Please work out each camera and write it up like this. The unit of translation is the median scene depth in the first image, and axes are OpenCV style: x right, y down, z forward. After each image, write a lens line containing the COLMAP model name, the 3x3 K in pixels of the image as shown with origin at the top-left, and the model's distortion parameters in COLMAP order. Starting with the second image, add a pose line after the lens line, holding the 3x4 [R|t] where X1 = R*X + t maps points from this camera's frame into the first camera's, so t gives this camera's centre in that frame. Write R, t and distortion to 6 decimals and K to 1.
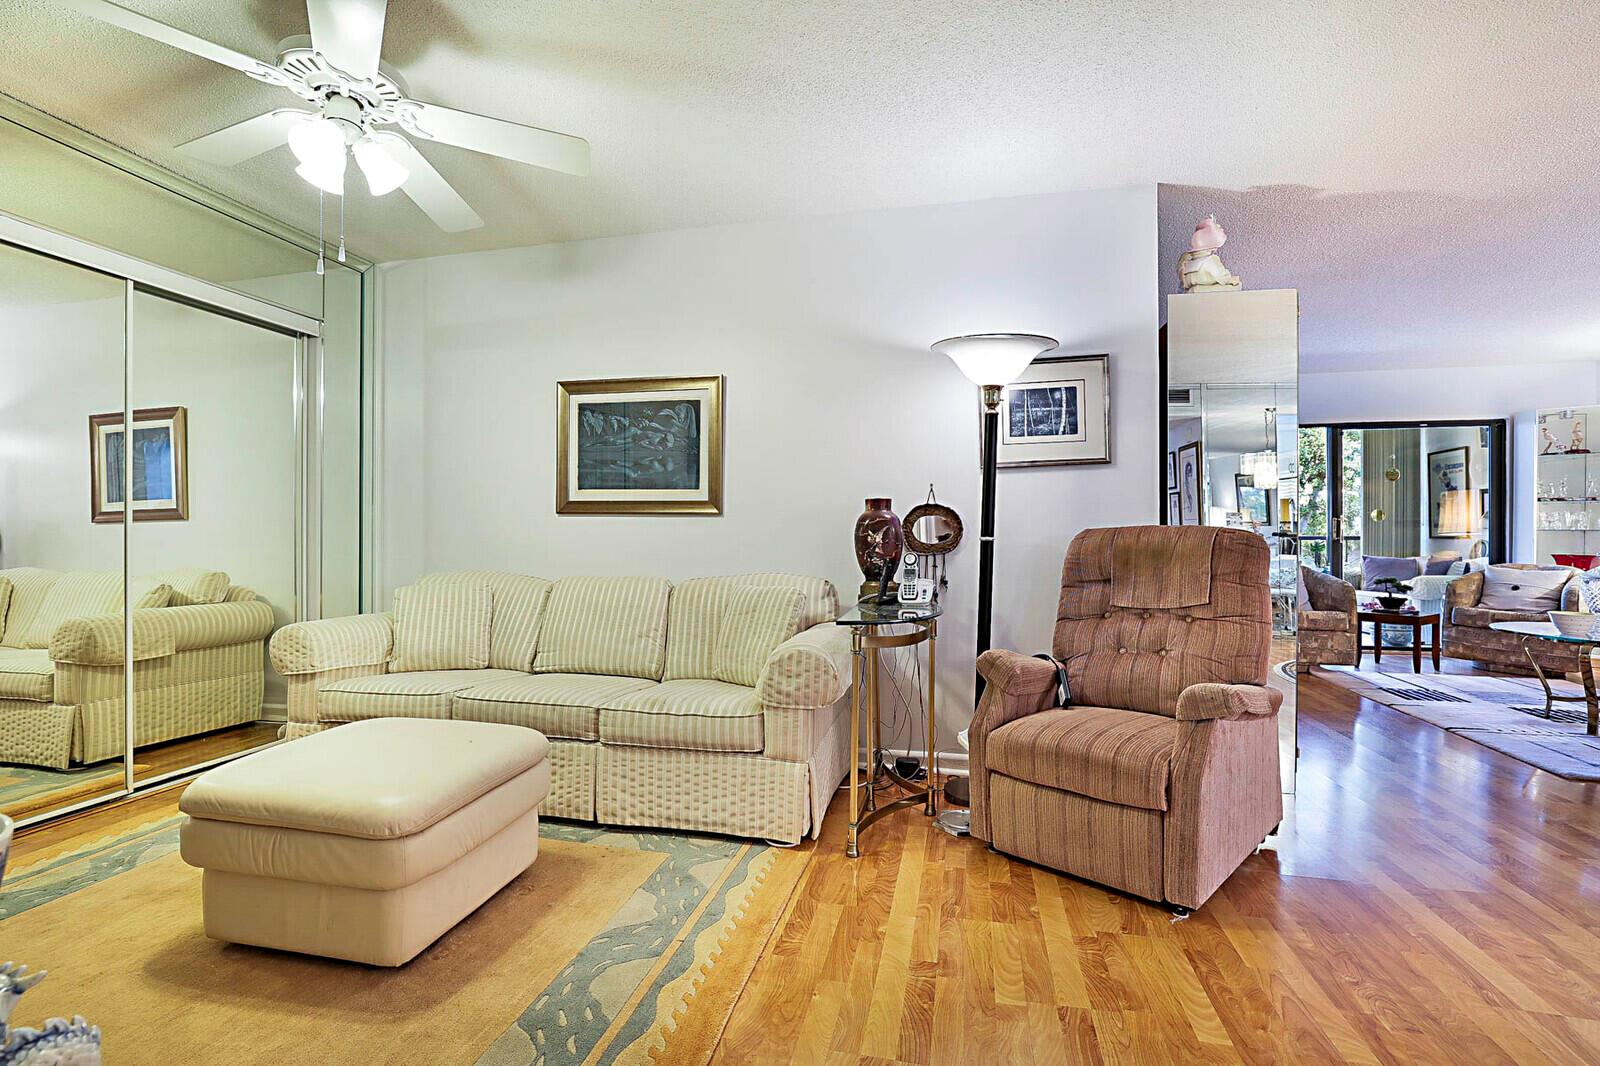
lens RADIAL K [[762.4, 0, 793.4], [0, 762.4, 536.3], [0, 0, 1]] dist [-0.016461, 0.000016]
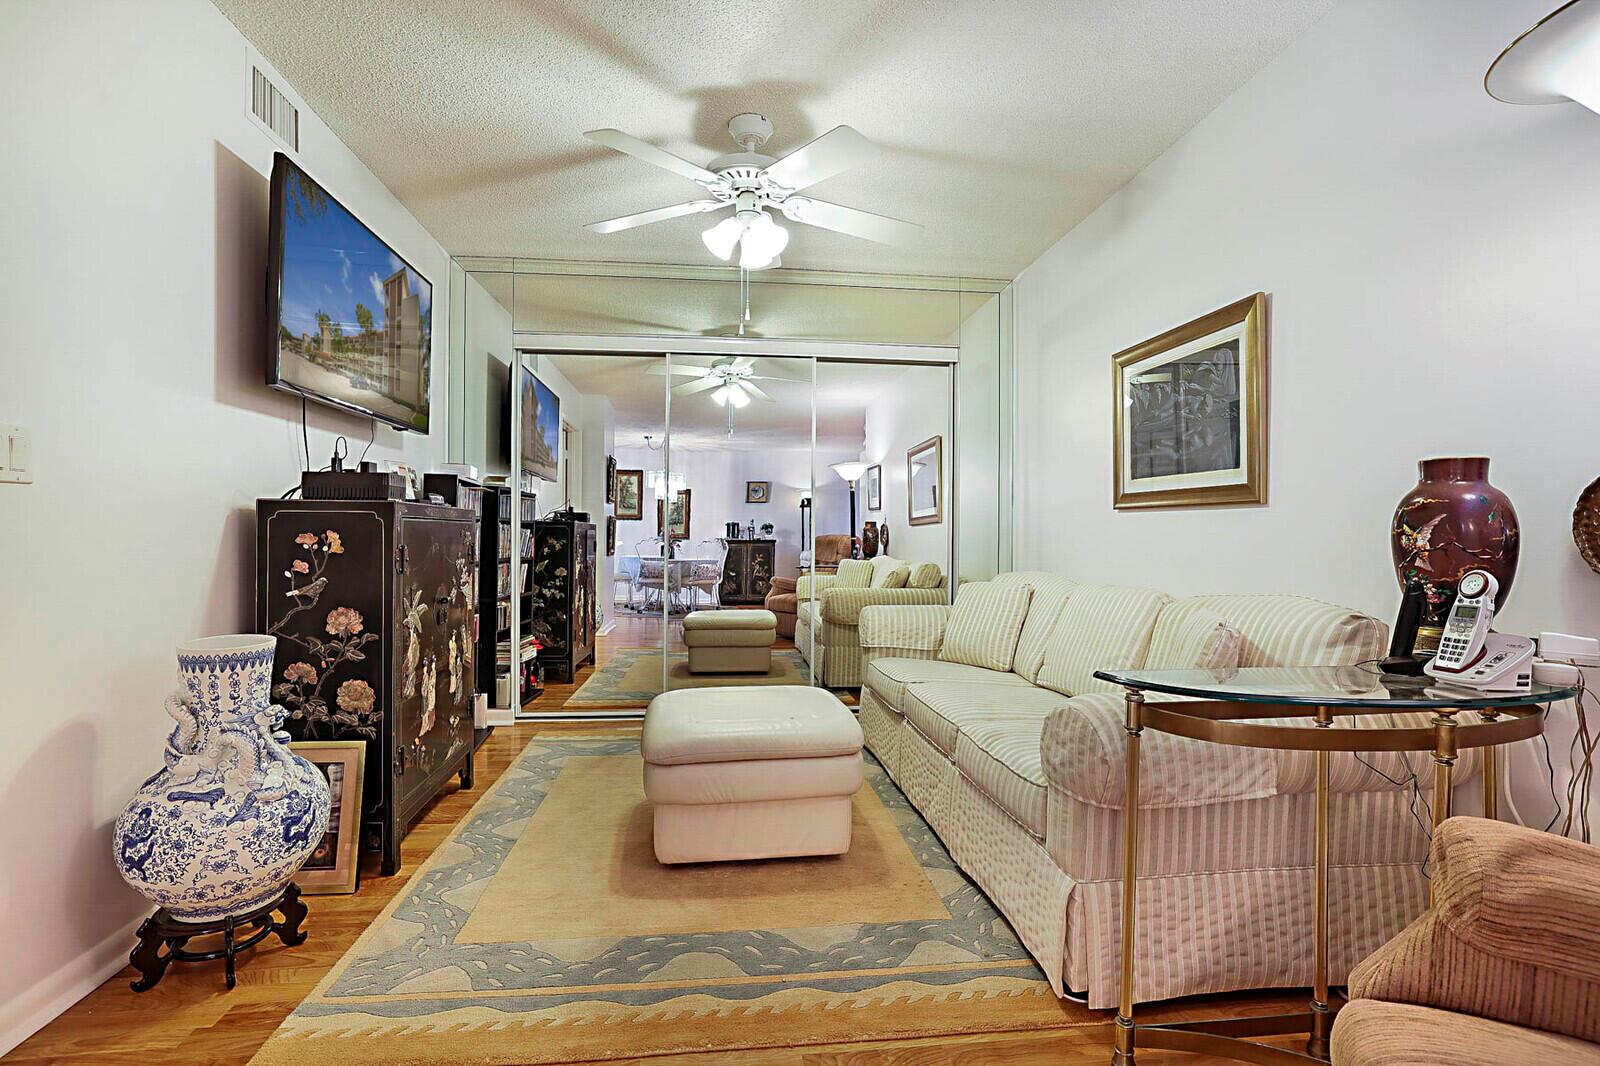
lens RADIAL K [[762.4, 0, 794.1], [0, 762.4, 535.1], [0, 0, 1]] dist [-0.016461, 0.000016]
pose [[0.320512, 0.001602, -0.947243, 0.434003], [-0.007300, 0.999973, -0.000778, 0.002572], [0.947216, 0.007164, 0.320515, 0.440085]]
